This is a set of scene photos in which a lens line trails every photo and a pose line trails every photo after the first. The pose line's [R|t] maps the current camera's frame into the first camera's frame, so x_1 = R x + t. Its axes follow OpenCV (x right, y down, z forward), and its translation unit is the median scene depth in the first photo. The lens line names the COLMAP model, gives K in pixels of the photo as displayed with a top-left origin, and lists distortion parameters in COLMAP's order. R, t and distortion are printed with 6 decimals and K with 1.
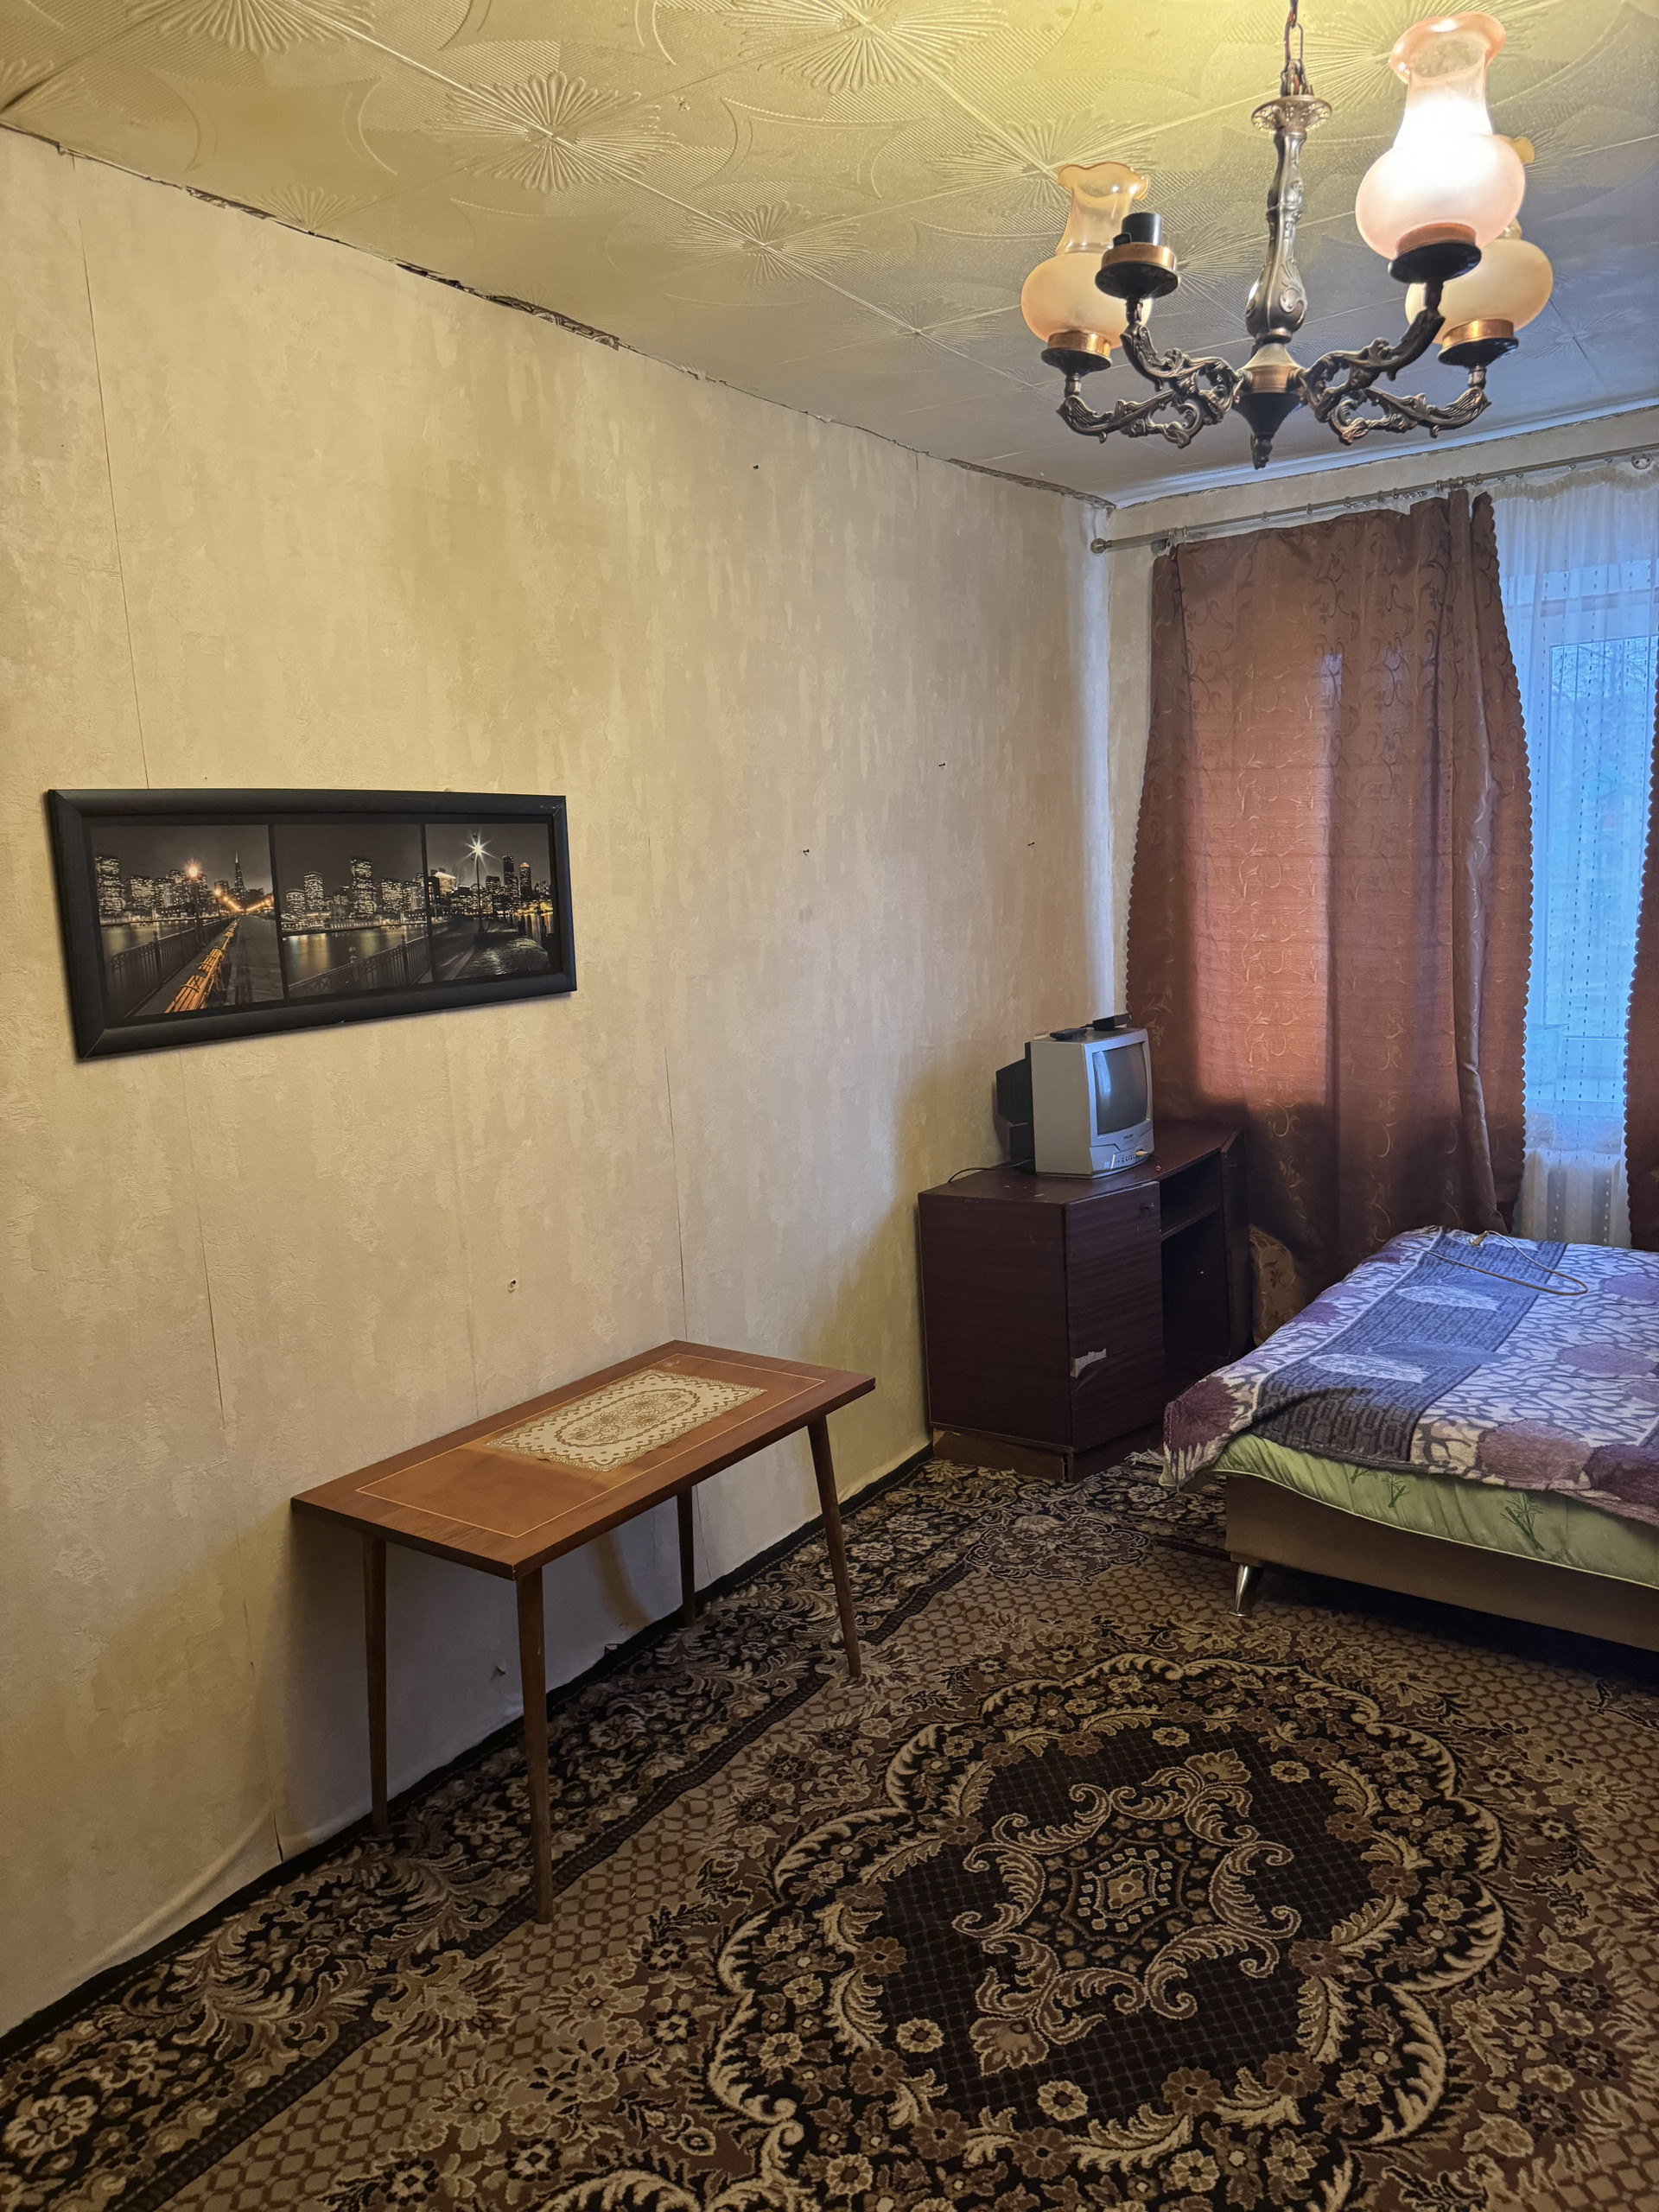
lens RADIAL K [[1549.3, 0, 829.5], [0, 1549.3, 1106.0], [0, 0, 1]] dist [-0.028131, -0.005120]
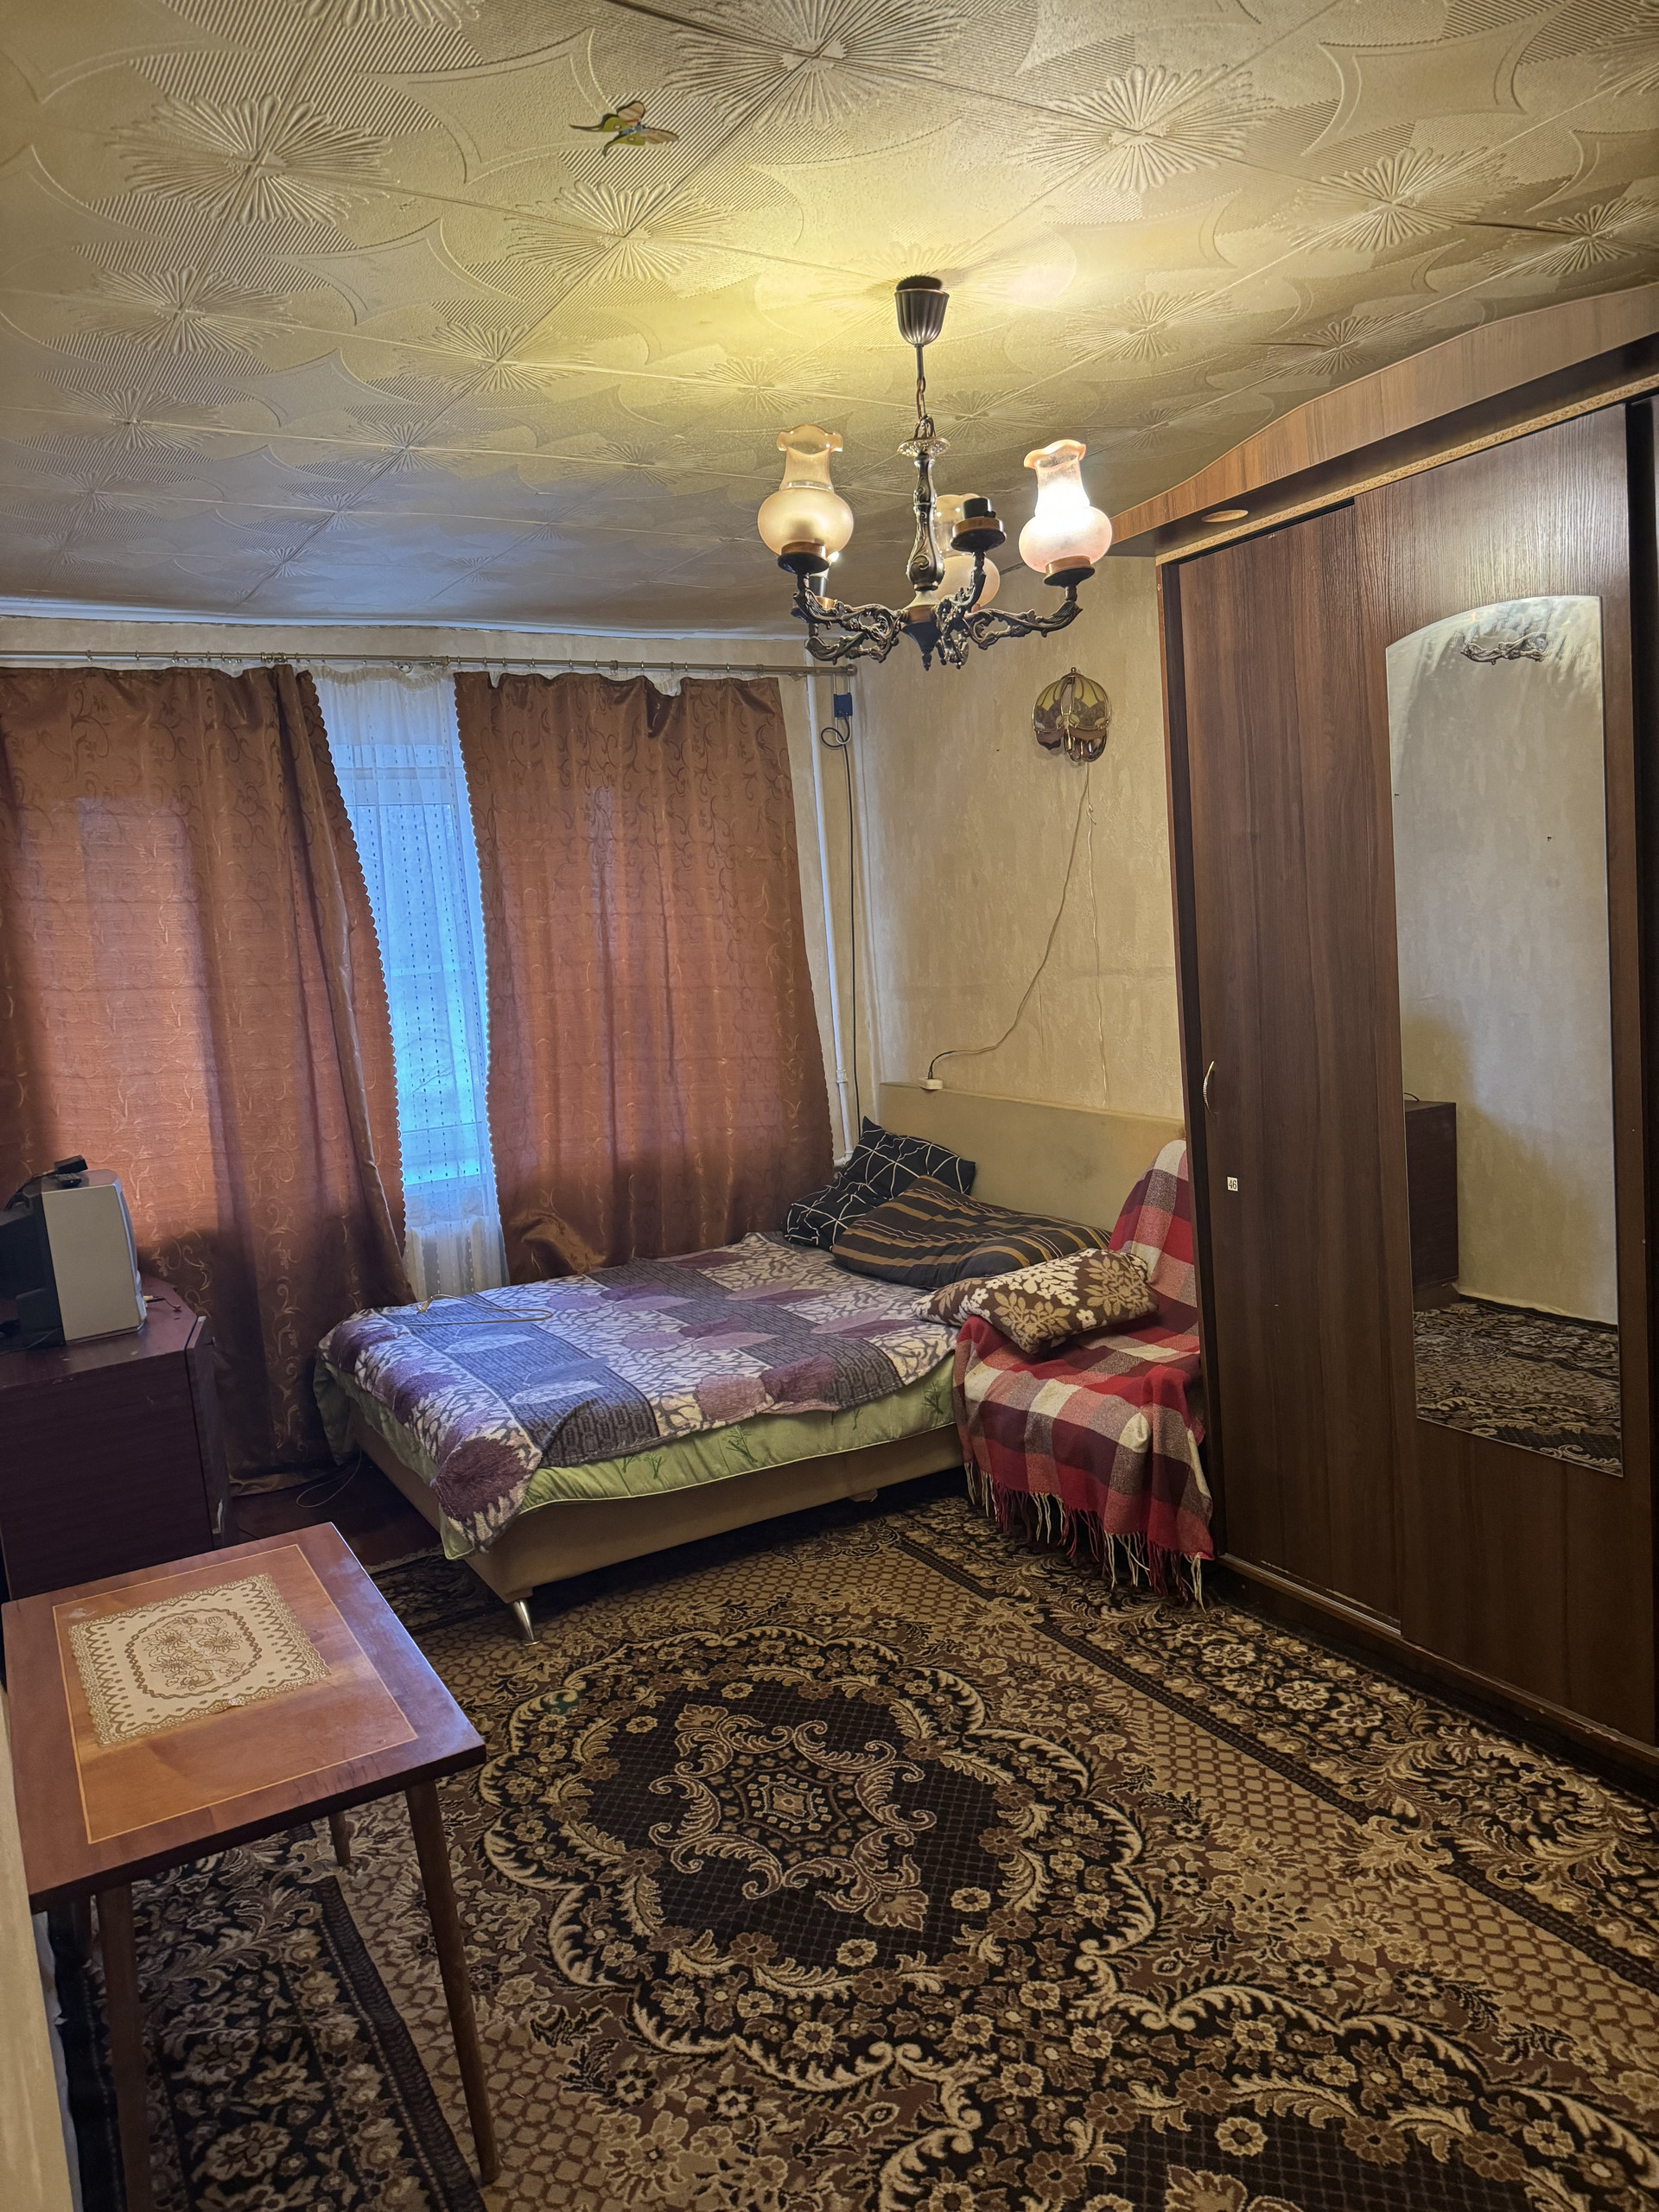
lens RADIAL K [[1552.5, 0, 796.8], [0, 1552.5, 1100.0], [0, 0, 1]] dist [0.023128, -0.072479]
pose [[0.442607, -0.103692, 0.890700, -0.698823], [0.210538, 0.977543, 0.009182, -0.023416], [-0.871649, 0.183462, 0.454499, 0.303002]]
